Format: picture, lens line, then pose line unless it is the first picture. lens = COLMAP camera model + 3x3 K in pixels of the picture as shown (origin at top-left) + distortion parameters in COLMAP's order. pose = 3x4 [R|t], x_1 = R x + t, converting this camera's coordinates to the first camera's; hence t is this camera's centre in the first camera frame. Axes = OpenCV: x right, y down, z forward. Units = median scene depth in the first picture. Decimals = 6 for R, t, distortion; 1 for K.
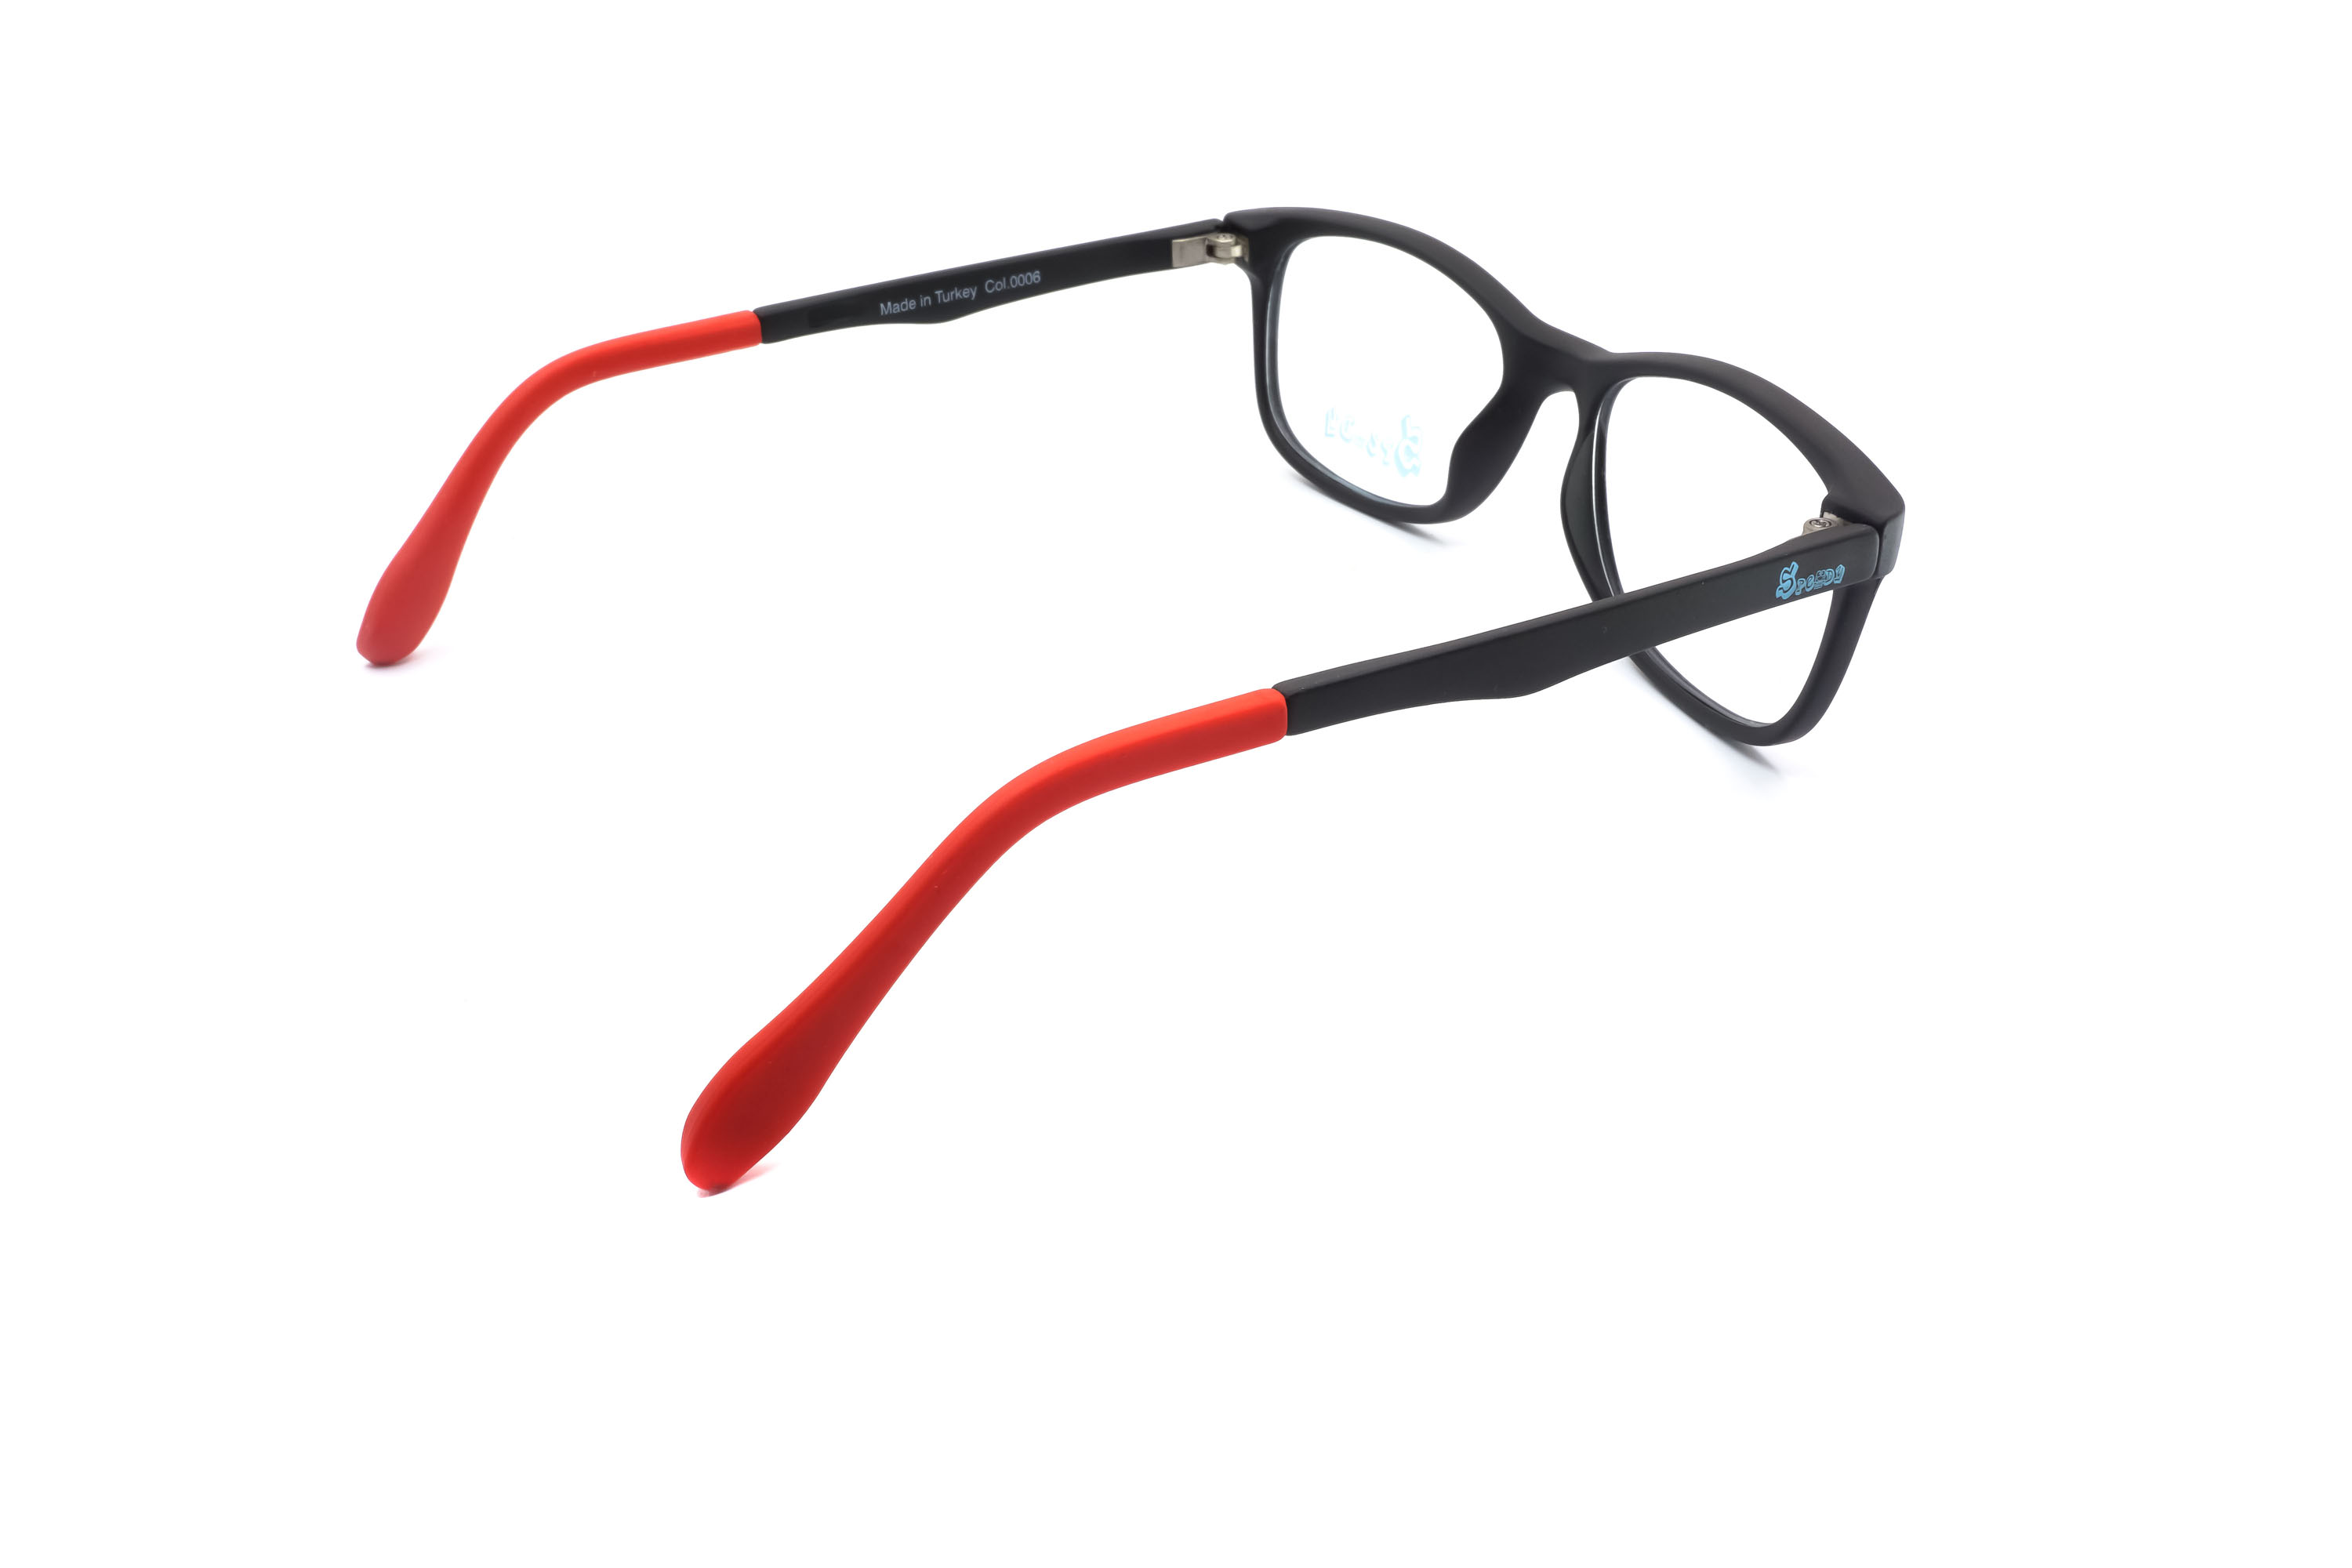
lens RADIAL K [[2397.7, 0, 1176.0], [0, 2397.7, 784.0], [0, 0, 1]] dist [-0.005191, 0.002499]
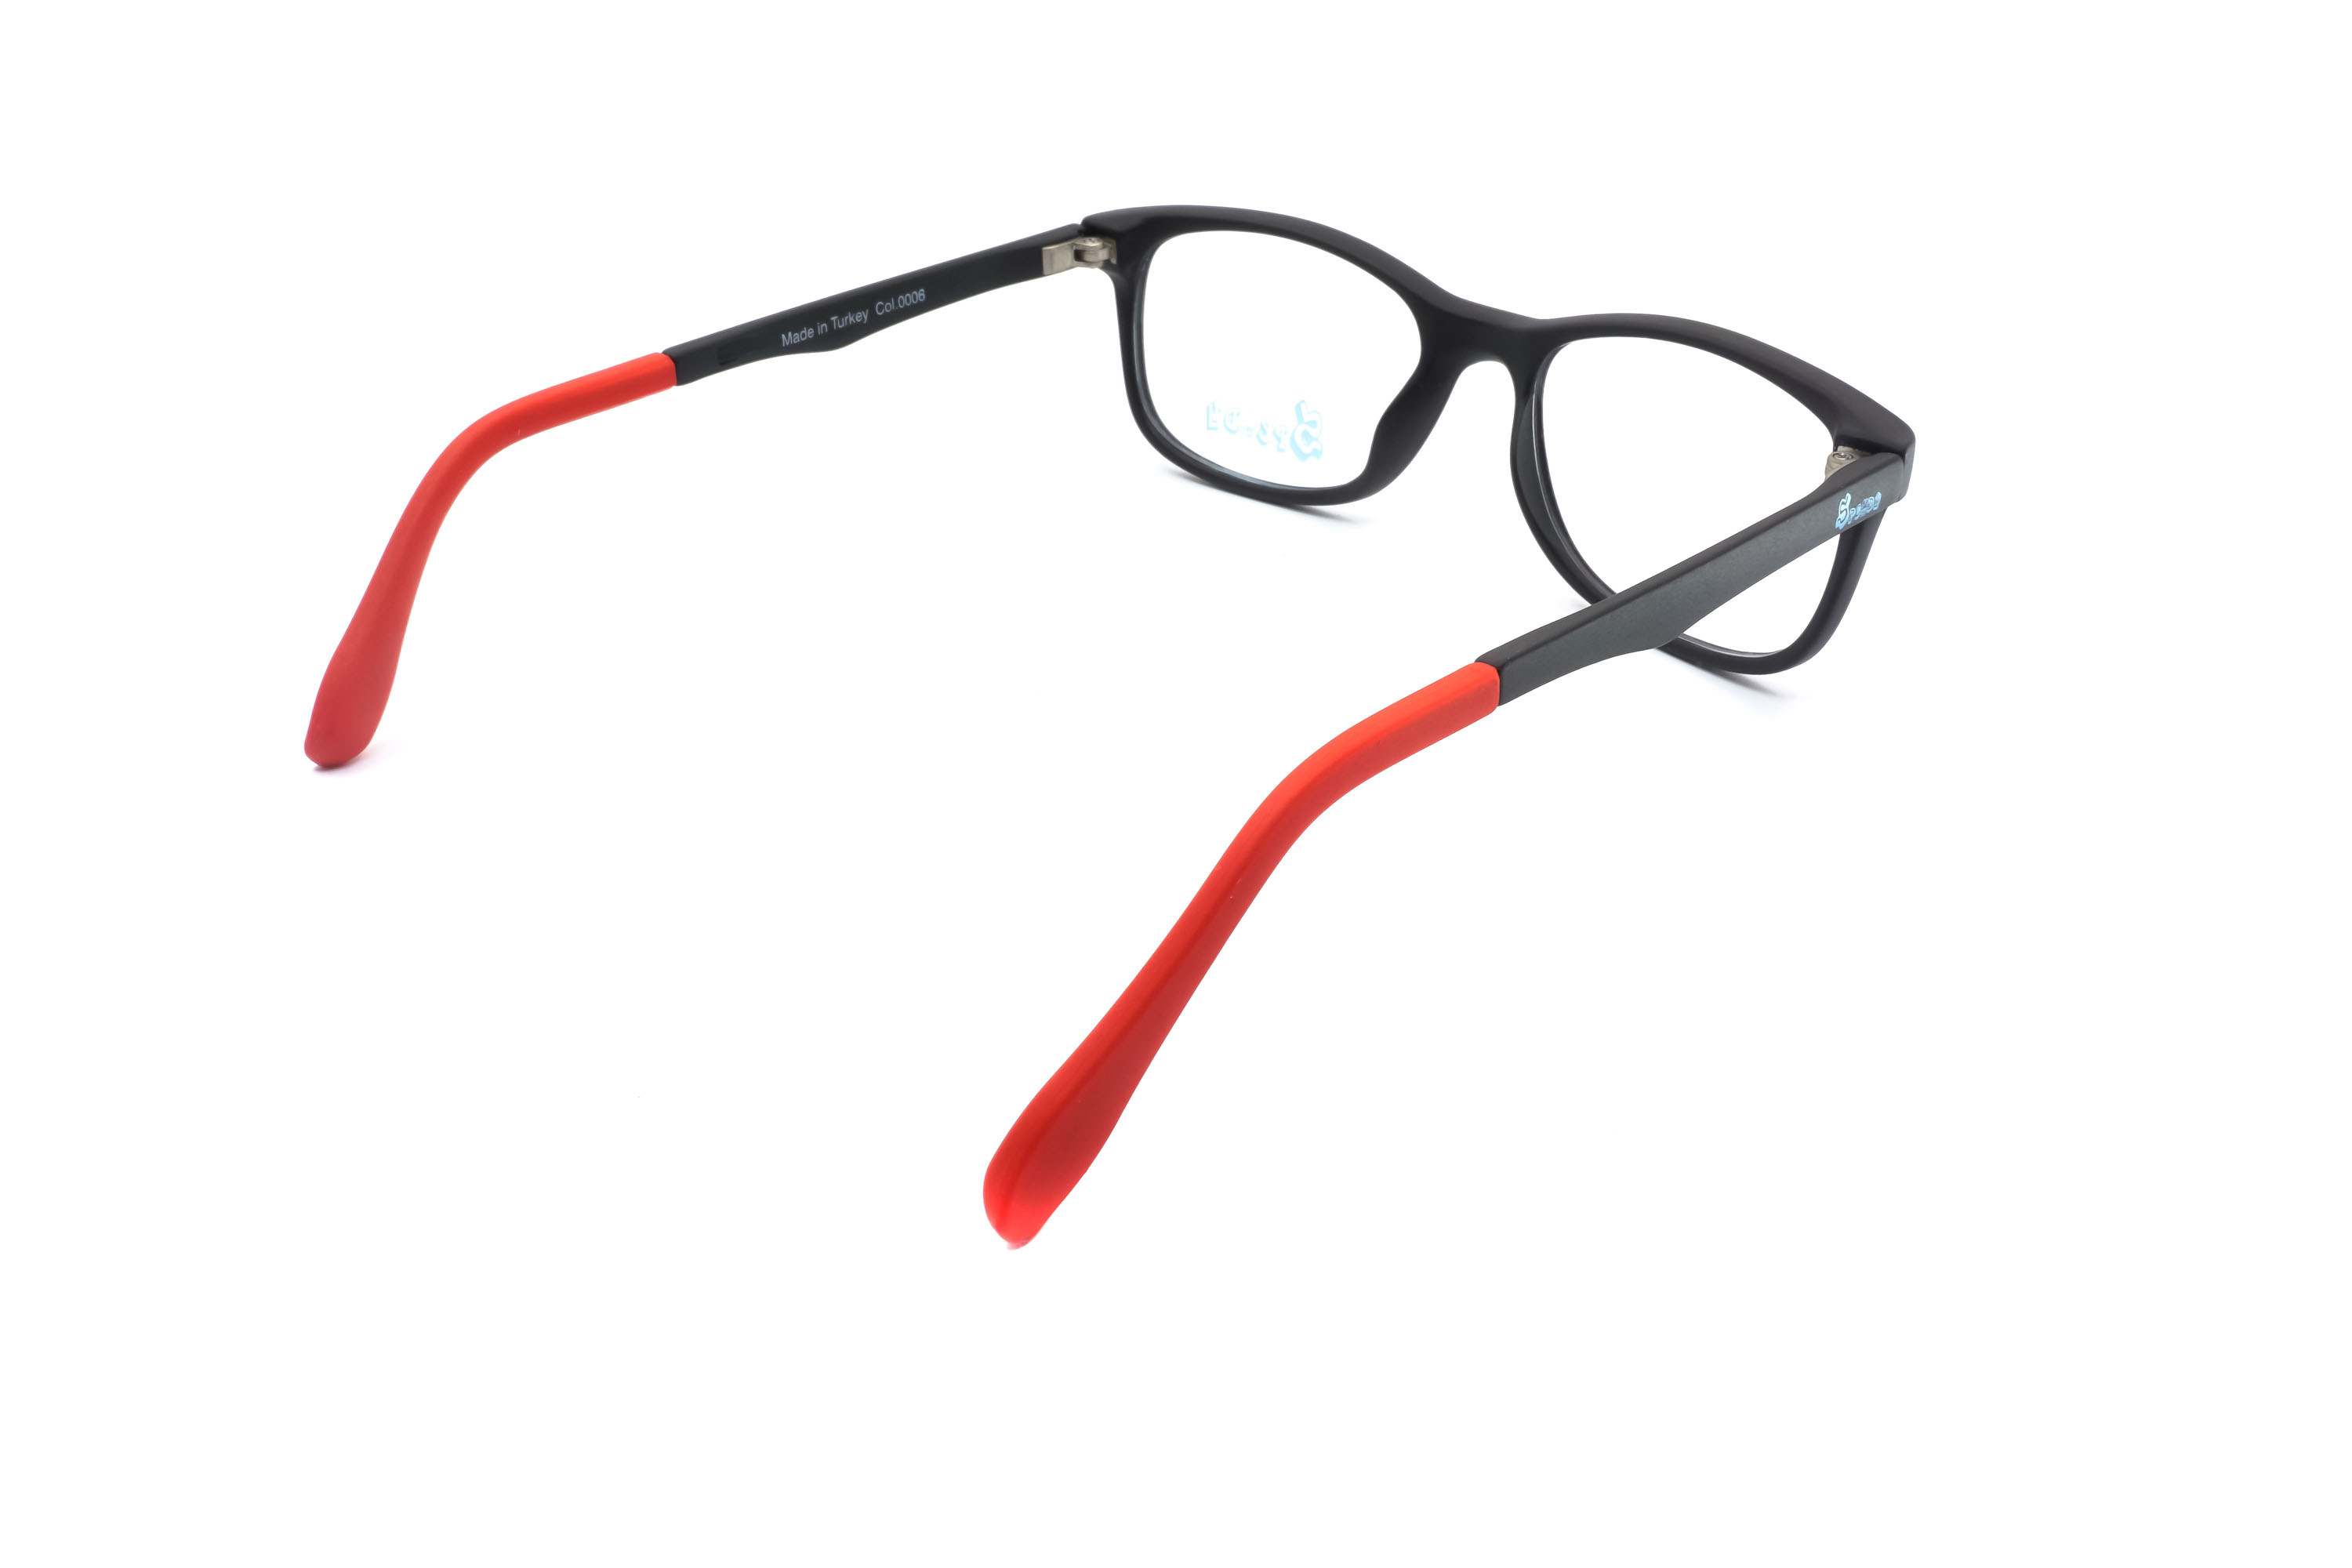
lens RADIAL K [[2397.7, 0, 1176.0], [0, 2397.7, 784.0], [0, 0, 1]] dist [-0.005191, 0.002499]
pose [[0.964487, -0.127264, 0.231450, -0.212203], [0.128097, 0.991695, 0.011490, -0.010878], [-0.230990, 0.018566, 0.972779, 0.024365]]
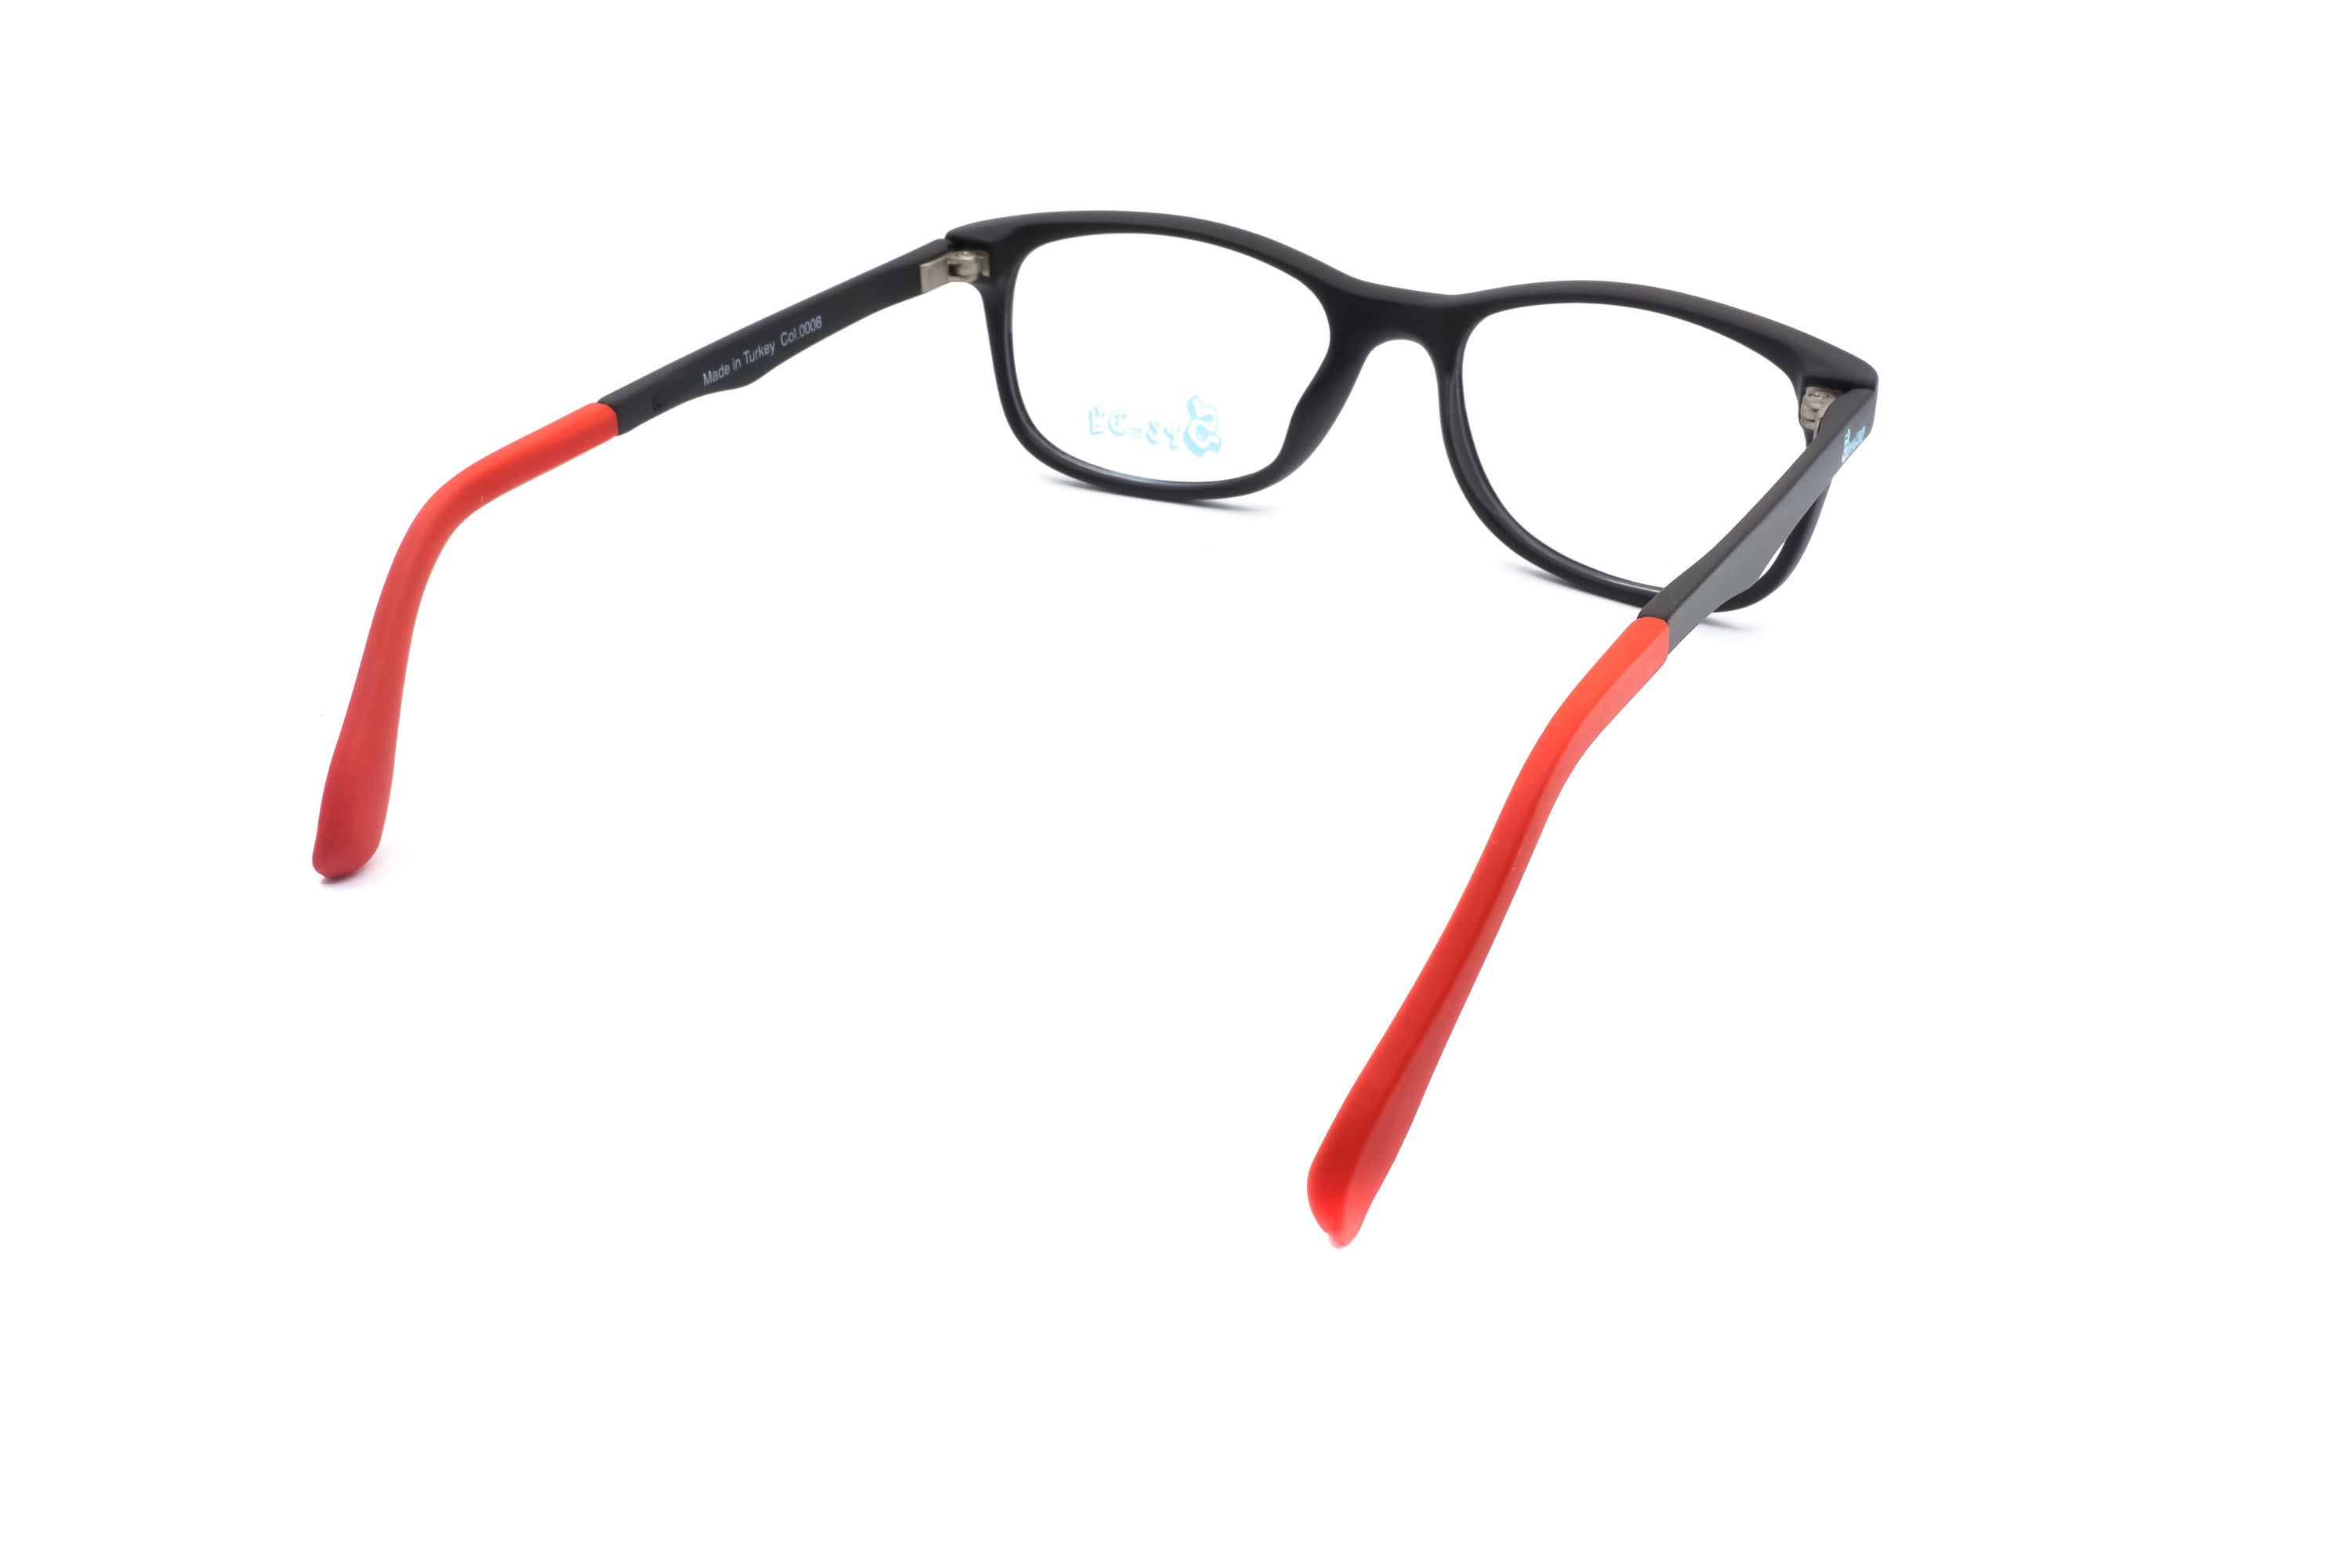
lens RADIAL K [[2397.7, 0, 1176.0], [0, 2397.7, 784.0], [0, 0, 1]] dist [-0.005191, 0.002499]
pose [[0.862603, -0.242891, 0.443757, -0.406915], [0.245884, 0.967913, 0.051825, -0.048508], [-0.442106, 0.064409, 0.894647, 0.096278]]
